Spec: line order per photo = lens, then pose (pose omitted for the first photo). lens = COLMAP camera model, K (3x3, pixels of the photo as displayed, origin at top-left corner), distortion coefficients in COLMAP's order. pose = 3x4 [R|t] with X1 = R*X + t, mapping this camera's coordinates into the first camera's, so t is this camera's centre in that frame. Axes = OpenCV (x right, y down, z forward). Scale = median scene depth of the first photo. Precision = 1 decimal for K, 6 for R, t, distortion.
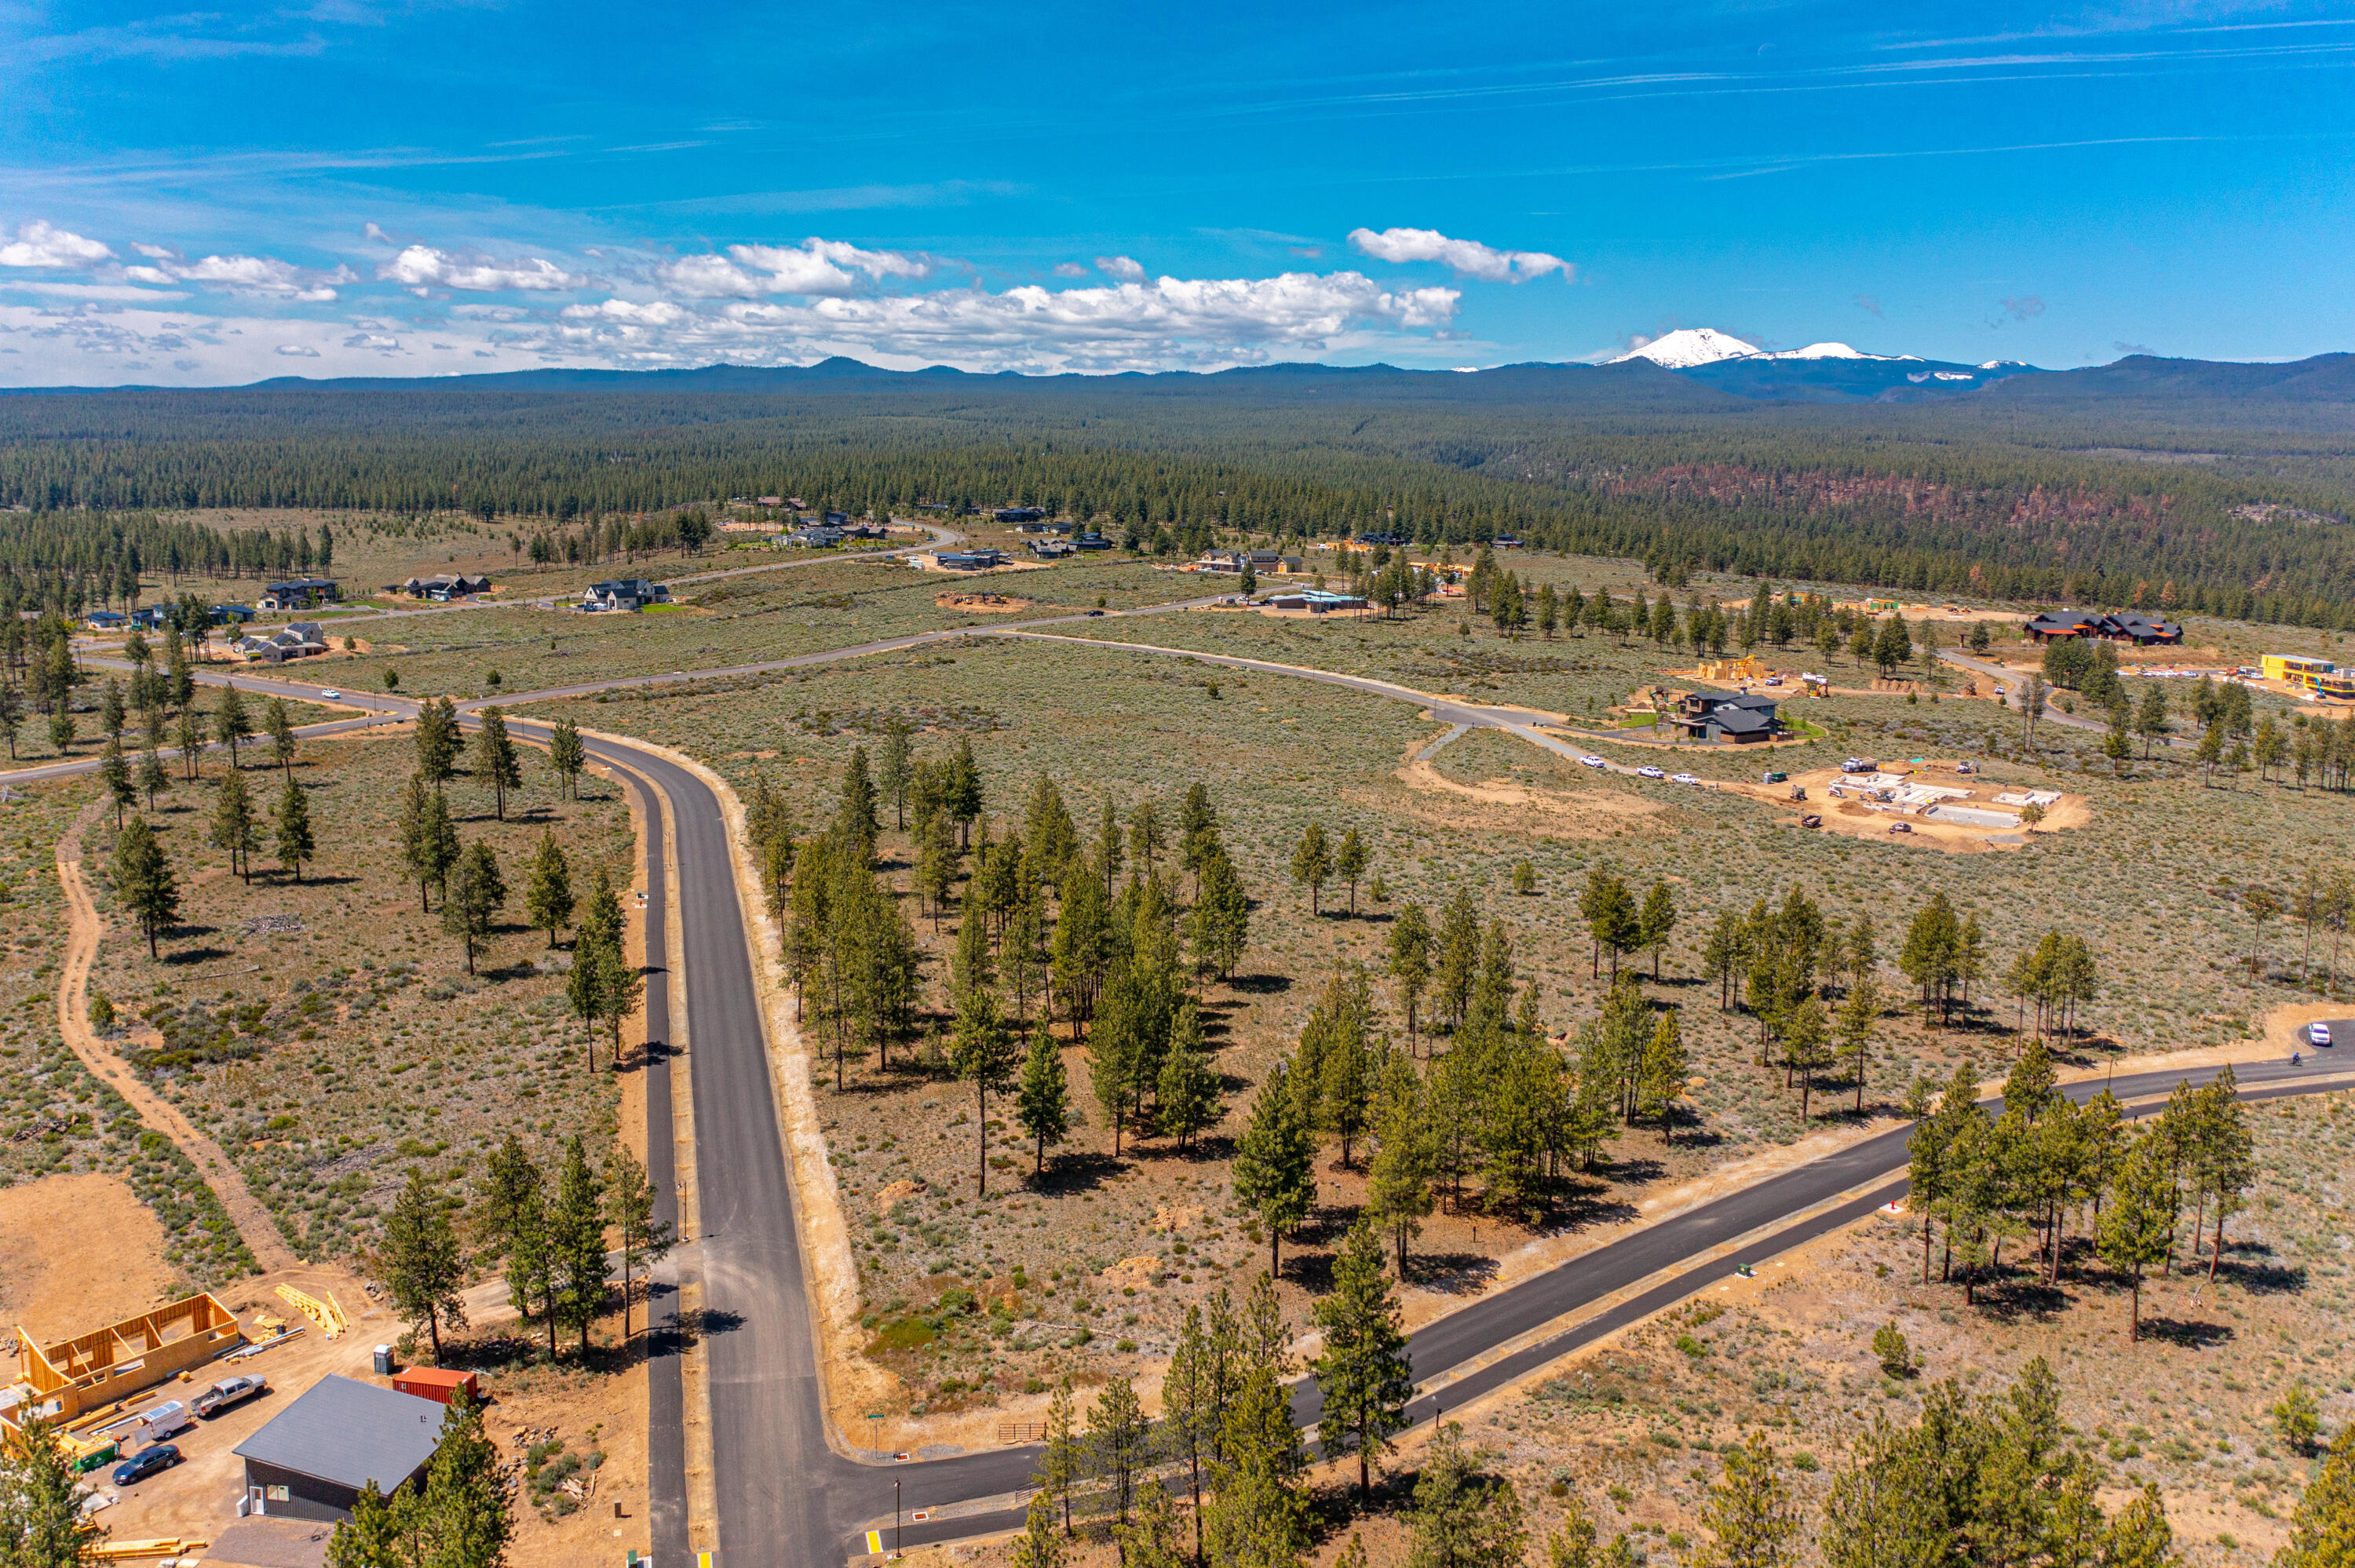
lens RADIAL K [[1954.2, 0, 1177.5], [0, 1954.2, 784.0], [0, 0, 1]] dist [-0.007448, 0.013668]
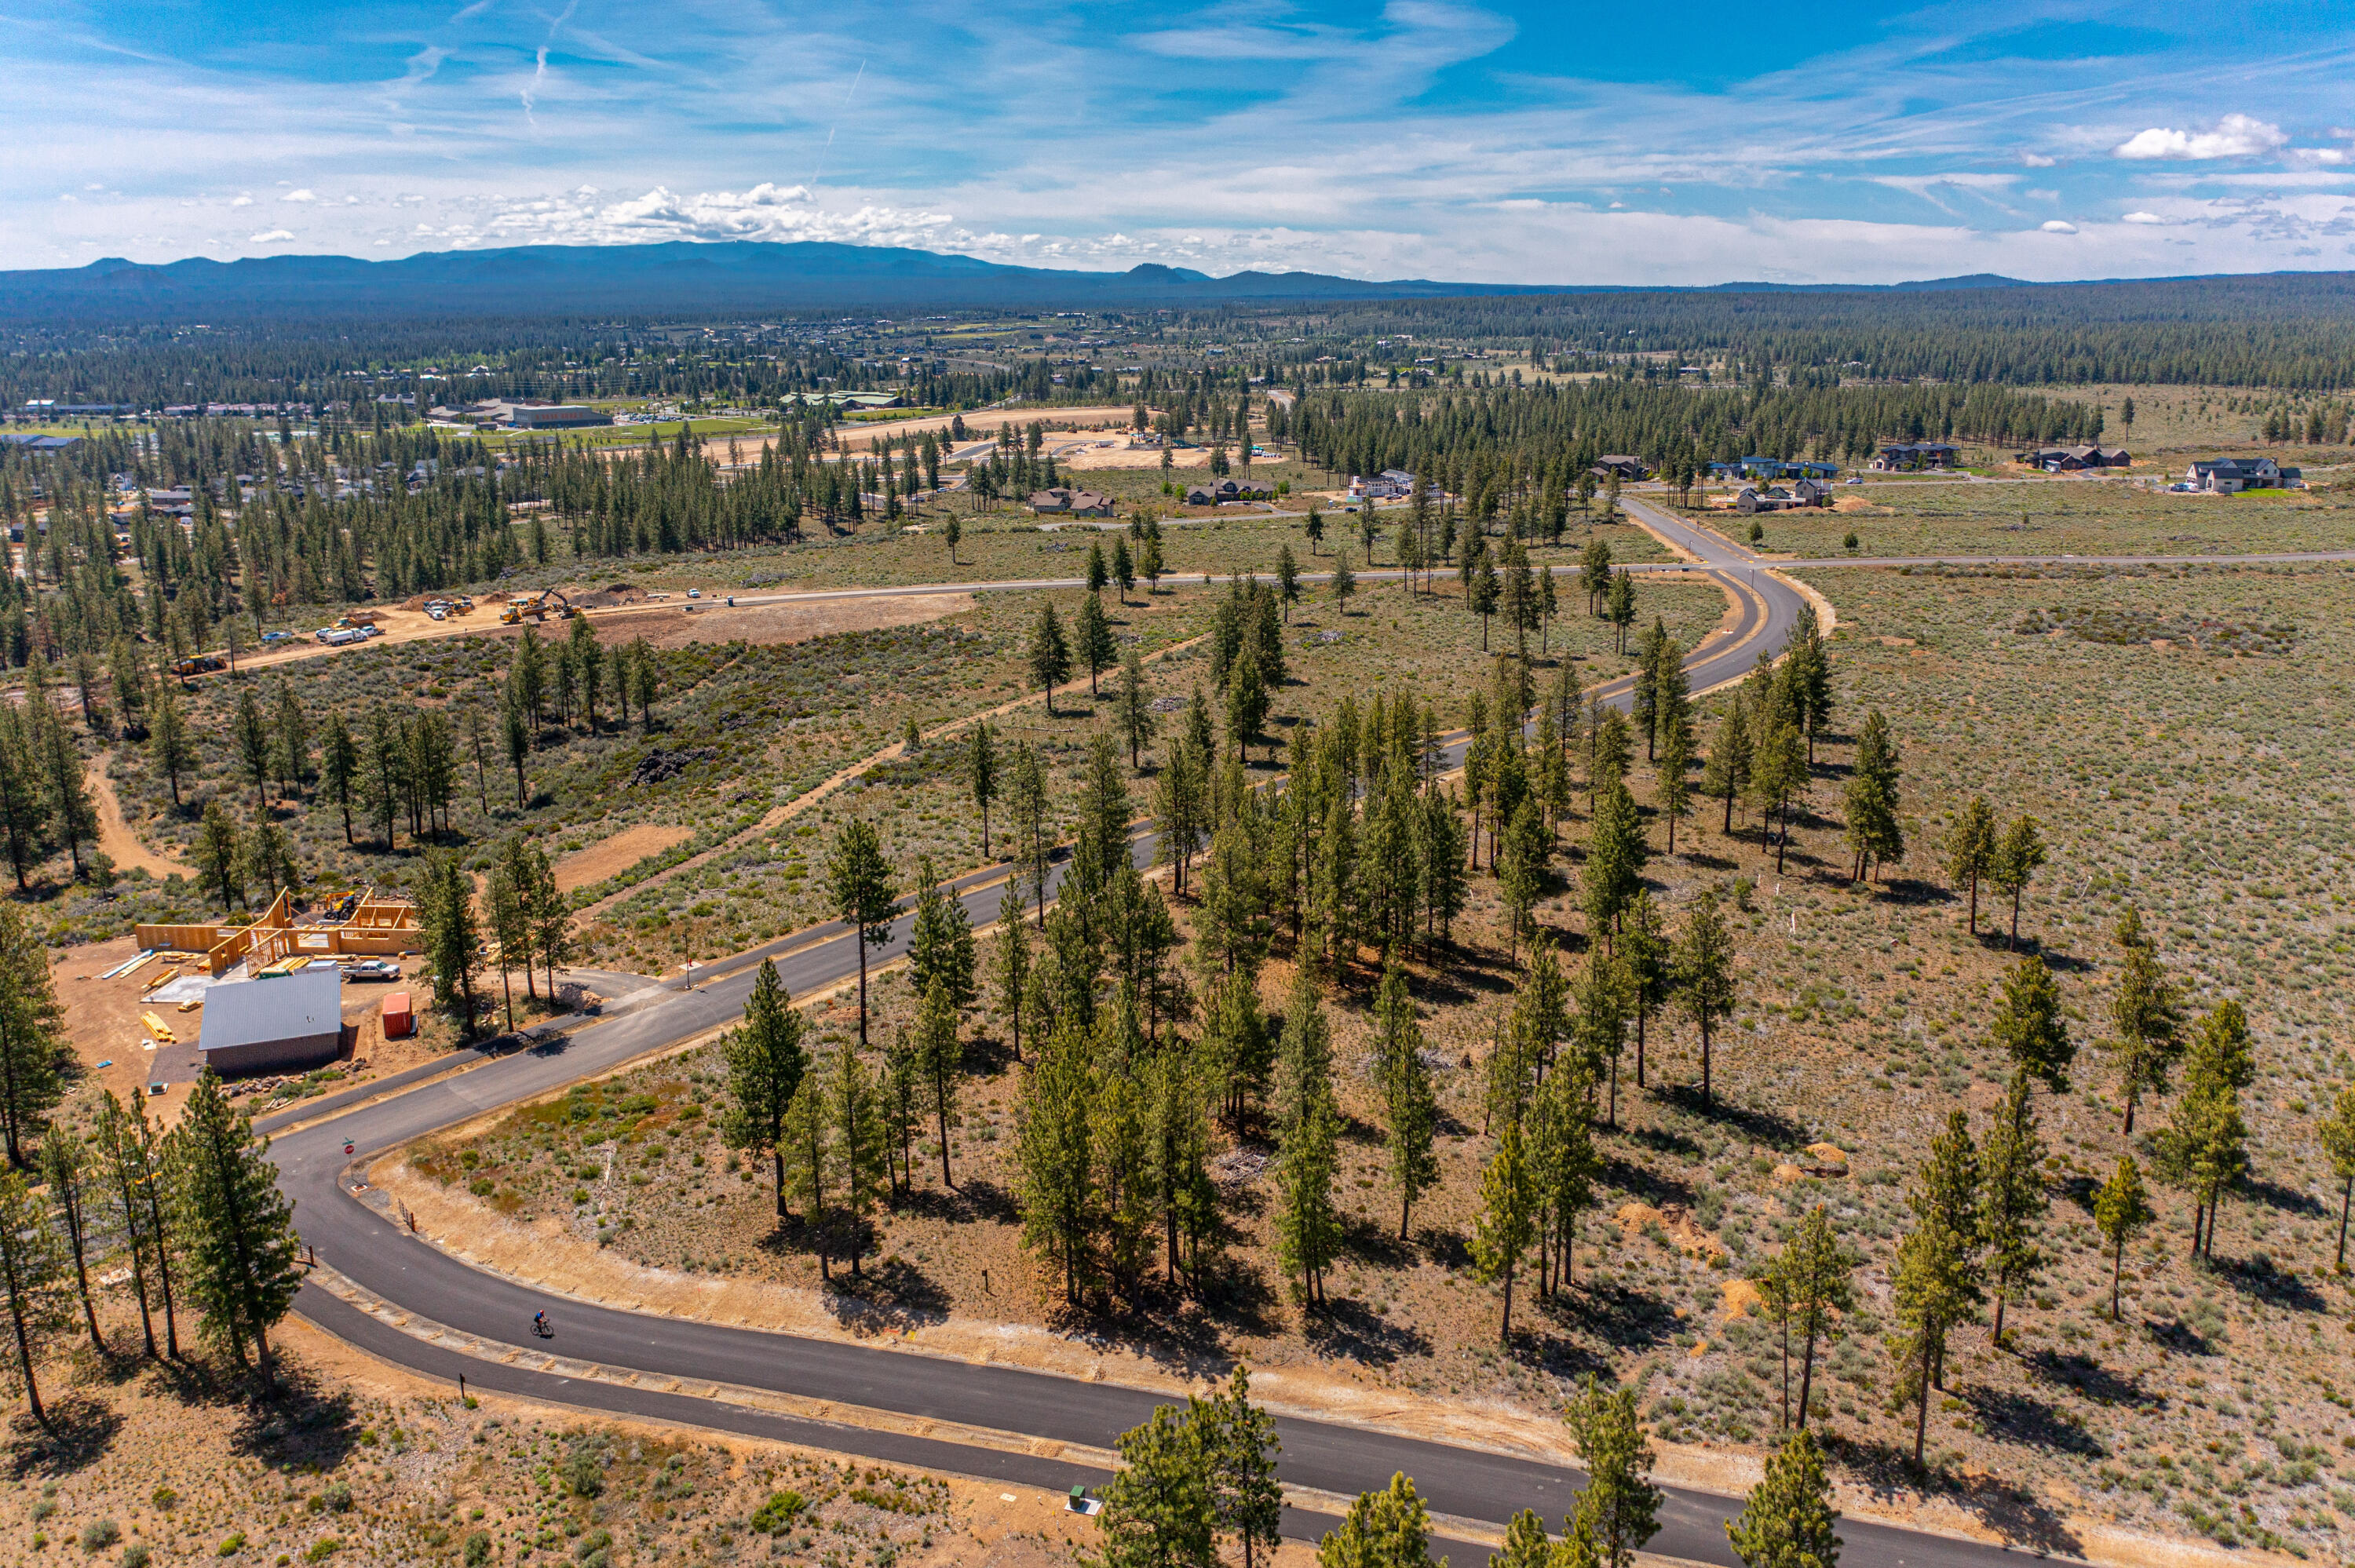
lens RADIAL K [[1880.8, 0, 1177.5], [0, 1880.8, 784.0], [0, 0, 1]] dist [-0.007269, 0.012322]
pose [[0.526071, 0.191219, -0.828664, 0.150676], [-0.138995, 0.980624, 0.138045, -0.011168], [0.839005, 0.042559, 0.542457, 0.139888]]
